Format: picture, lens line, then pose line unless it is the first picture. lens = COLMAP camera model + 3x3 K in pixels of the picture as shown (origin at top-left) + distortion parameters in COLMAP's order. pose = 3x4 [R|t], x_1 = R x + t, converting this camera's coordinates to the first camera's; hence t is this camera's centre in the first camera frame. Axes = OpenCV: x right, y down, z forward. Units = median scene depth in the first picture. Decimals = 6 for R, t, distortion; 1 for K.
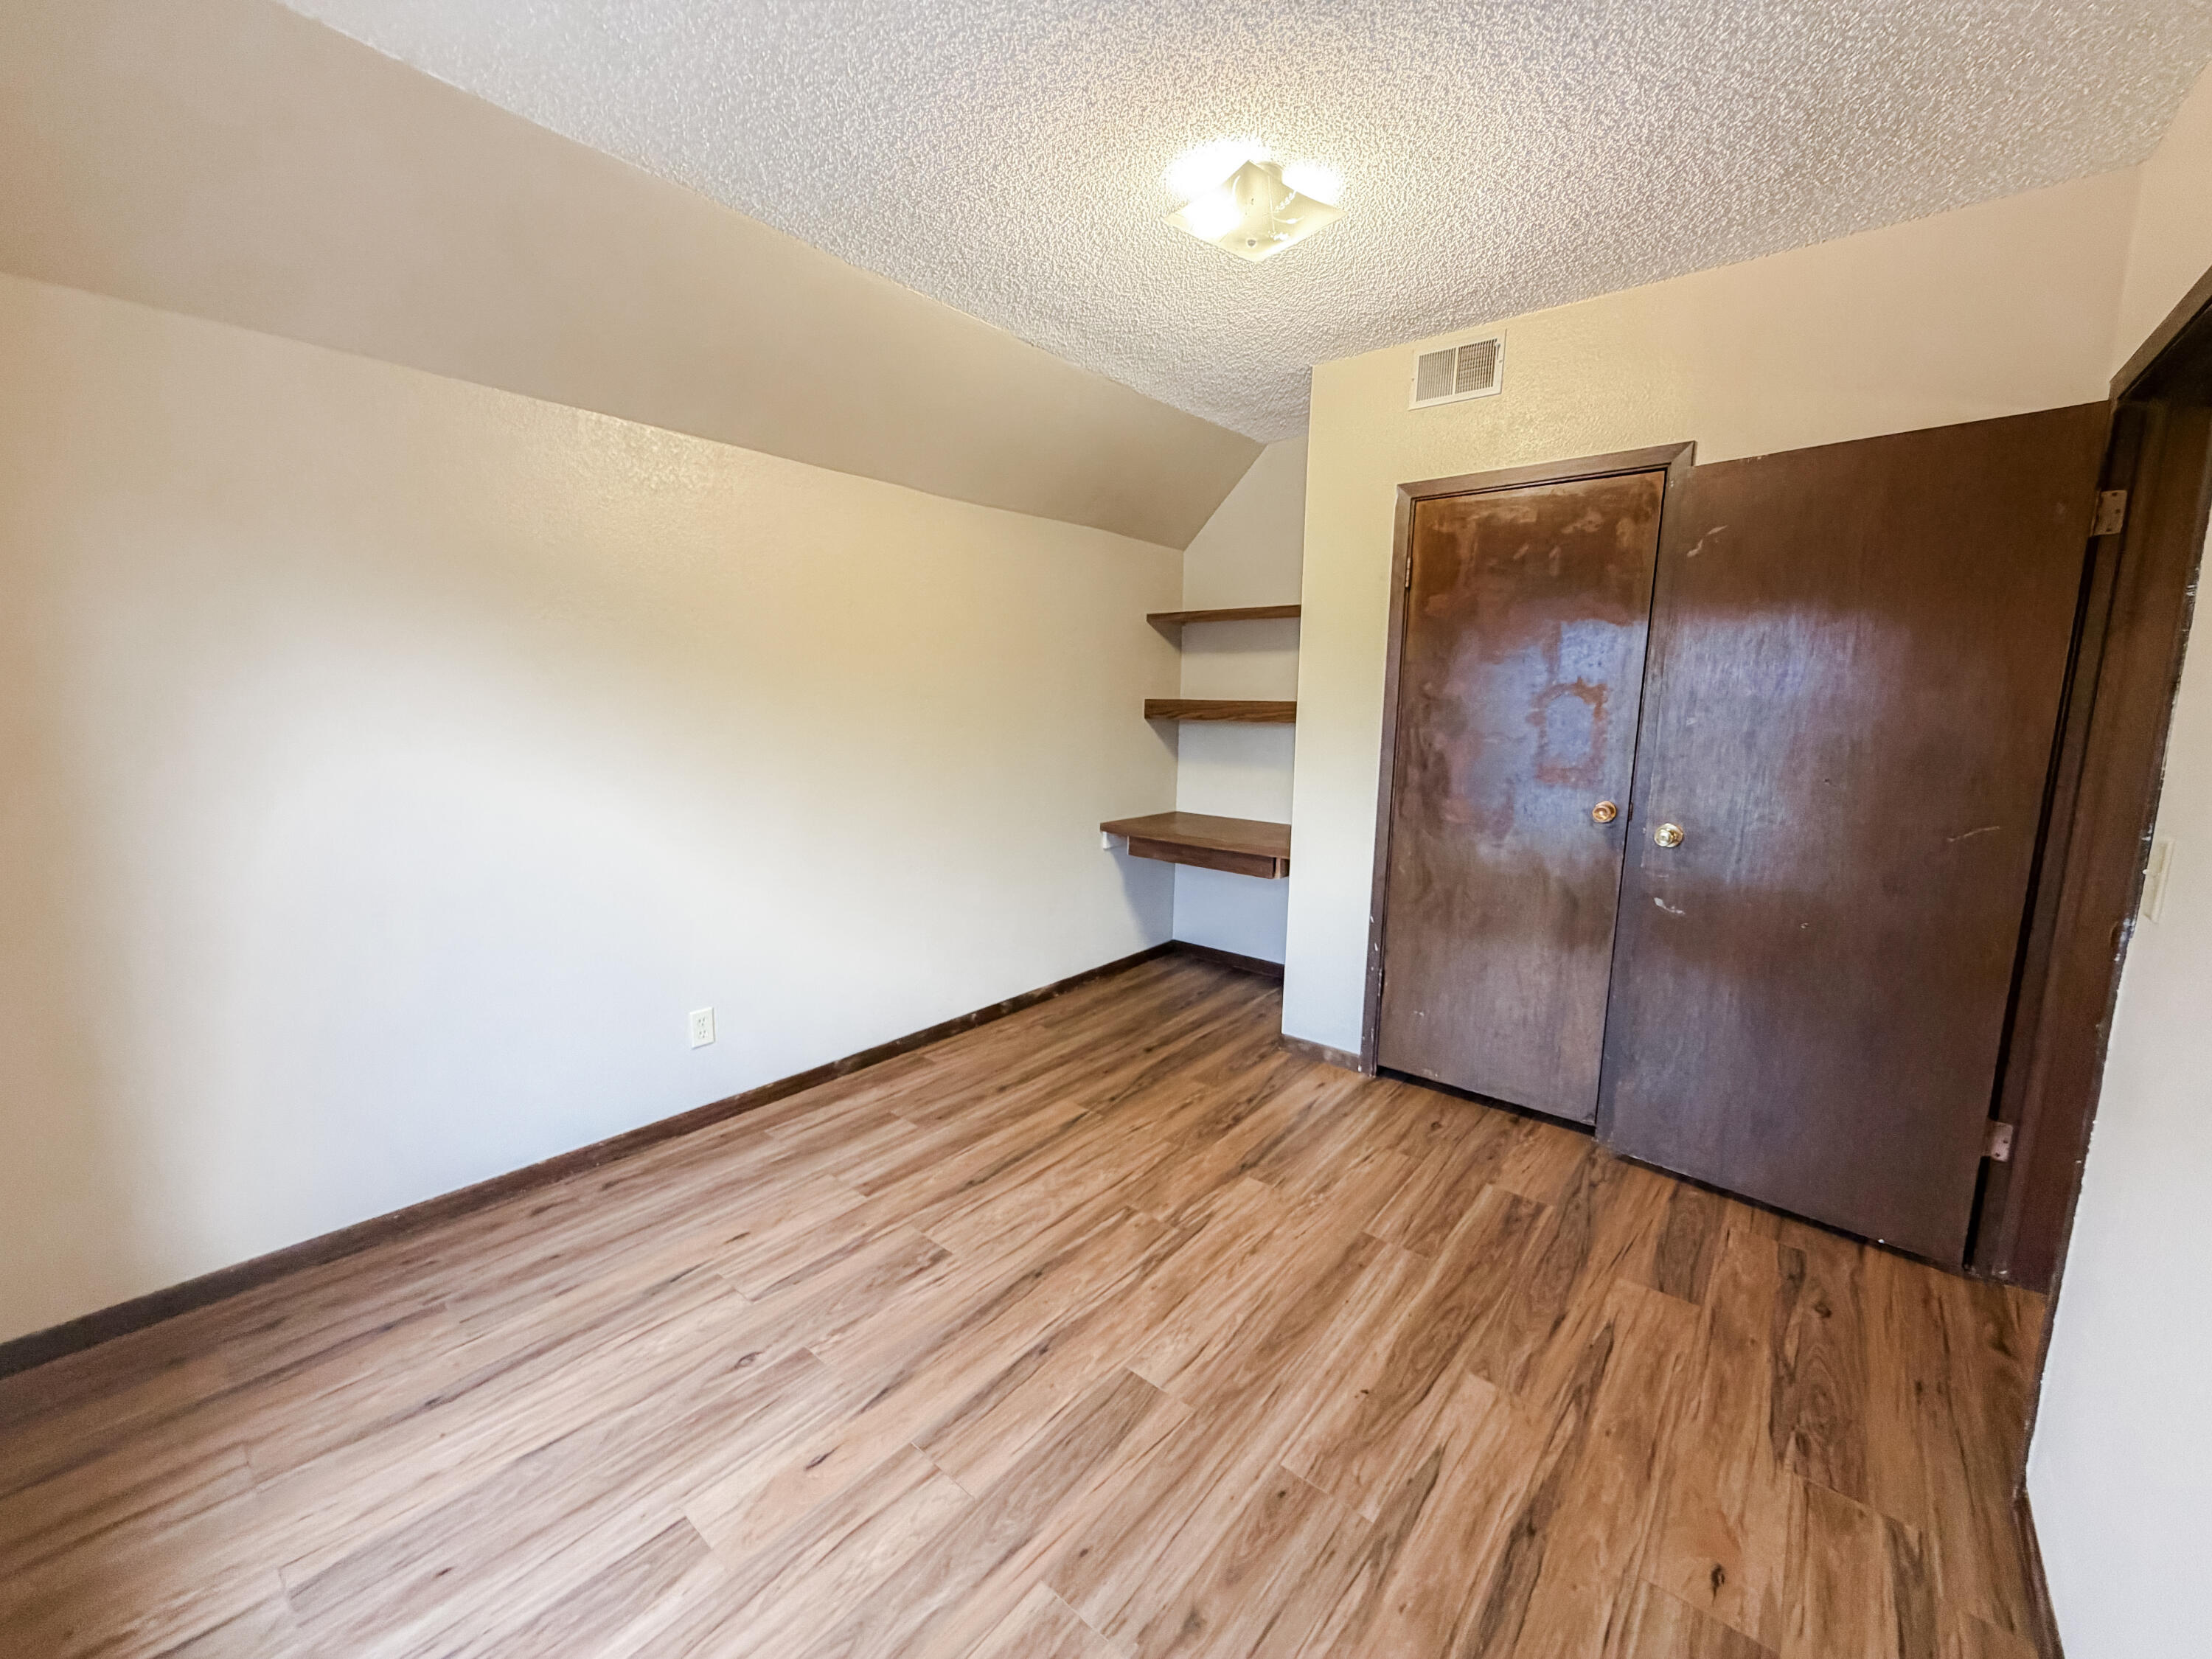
lens RADIAL K [[879.2, 0, 1095.4], [0, 879.2, 827.6], [0, 0, 1]] dist [-0.004427, 0.000298]
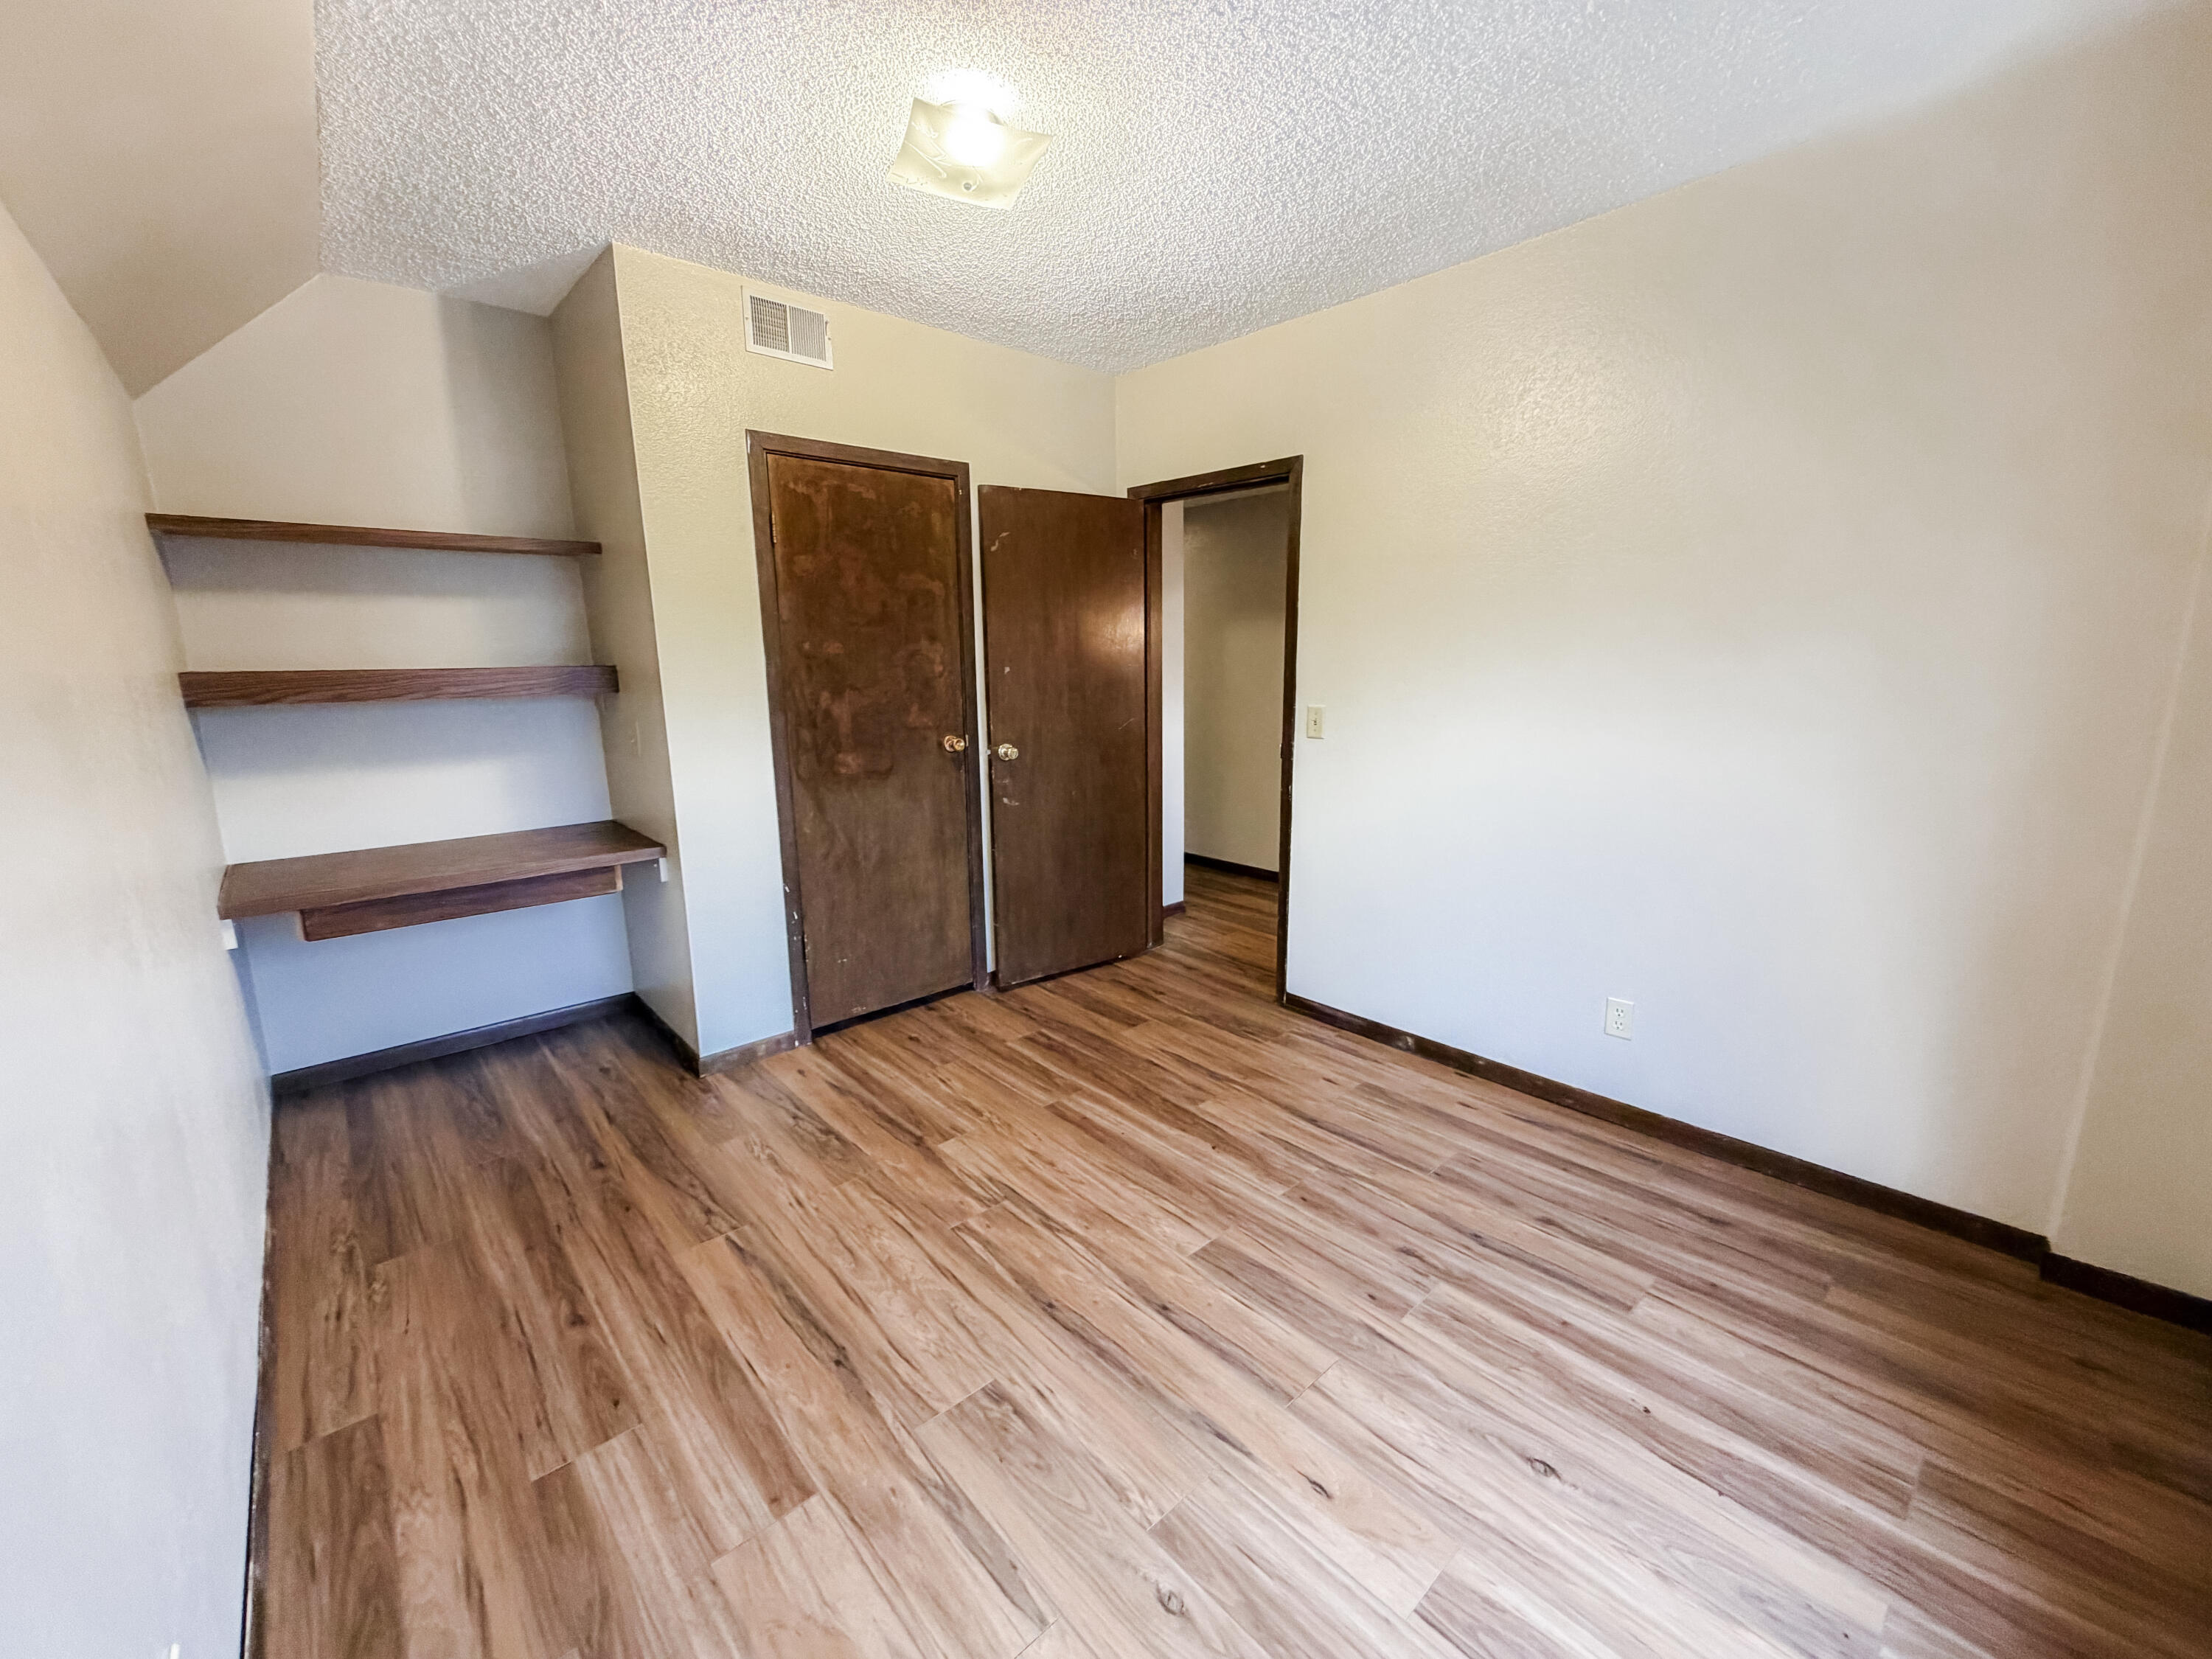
lens RADIAL K [[879.2, 0, 1097.1], [0, 879.2, 827.7], [0, 0, 1]] dist [-0.004427, 0.000298]
pose [[0.141653, -0.205866, 0.968273, -0.795879], [0.159065, 0.970160, 0.182997, -0.119664], [-0.977053, 0.128096, 0.170172, 0.705985]]
